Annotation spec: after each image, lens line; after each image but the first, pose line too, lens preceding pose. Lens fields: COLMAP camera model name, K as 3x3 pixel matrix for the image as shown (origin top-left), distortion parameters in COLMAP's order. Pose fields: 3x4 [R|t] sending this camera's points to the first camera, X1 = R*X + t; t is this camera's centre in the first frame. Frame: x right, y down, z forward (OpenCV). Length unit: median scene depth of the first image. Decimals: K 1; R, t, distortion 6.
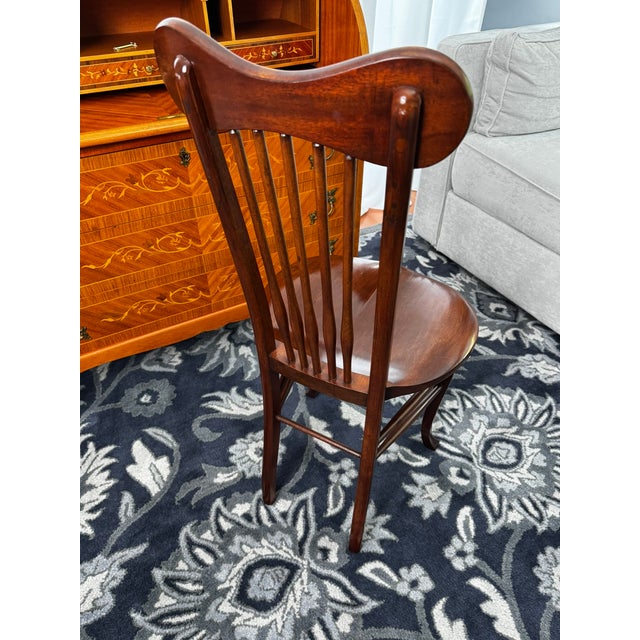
lens RADIAL K [[492.4, 0, 328.2], [0, 492.4, 318.4], [0, 0, 1]] dist [0.057680, -0.105259]
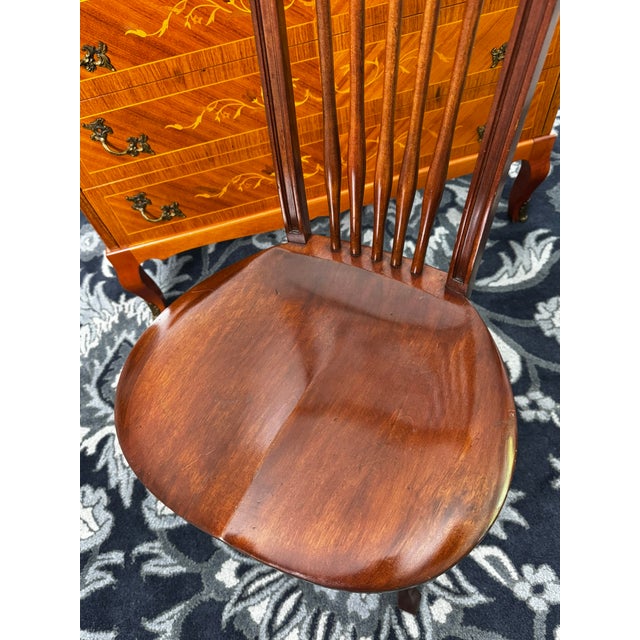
lens RADIAL K [[500.3, 0, 316.4], [0, 500.3, 323.8], [0, 0, 1]] dist [0.028068, -0.061338]
pose [[0.949205, 0.173471, -0.262523, -0.023018], [-0.079803, 0.939747, 0.332426, -0.085317], [0.304371, -0.294590, 0.905856, 0.261830]]
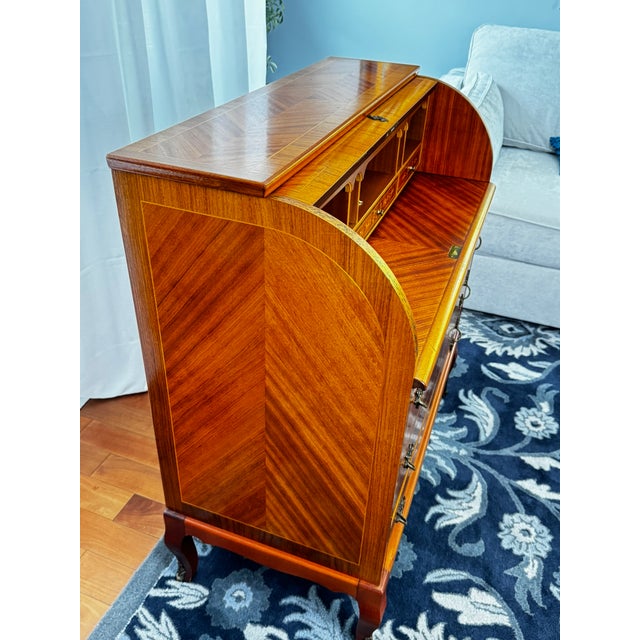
lens RADIAL K [[574.0, 0, 320.0], [0, 574.0, 320.0], [0, 0, 1]] dist [0.071583, -0.136277]
pose [[0.775192, -0.335715, 0.535138, -1.038721], [0.382893, 0.923463, 0.024677, -0.352895], [-0.502465, 0.185771, 0.844404, 0.134304]]
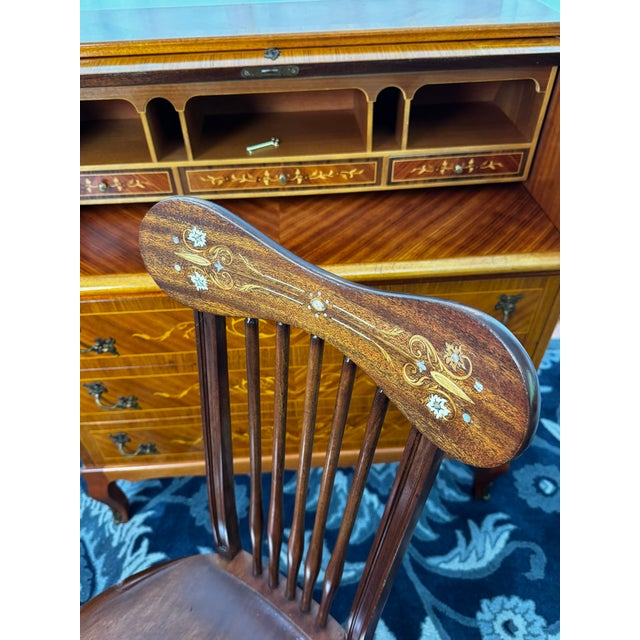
lens RADIAL K [[500.3, 0, 316.4], [0, 500.3, 323.8], [0, 0, 1]] dist [0.028068, -0.061338]
pose [[0.891104, 0.281584, -0.355870, 0.028405], [-0.263614, 0.959521, 0.099131, -0.347093], [0.369379, 0.005477, 0.929263, 0.264815]]
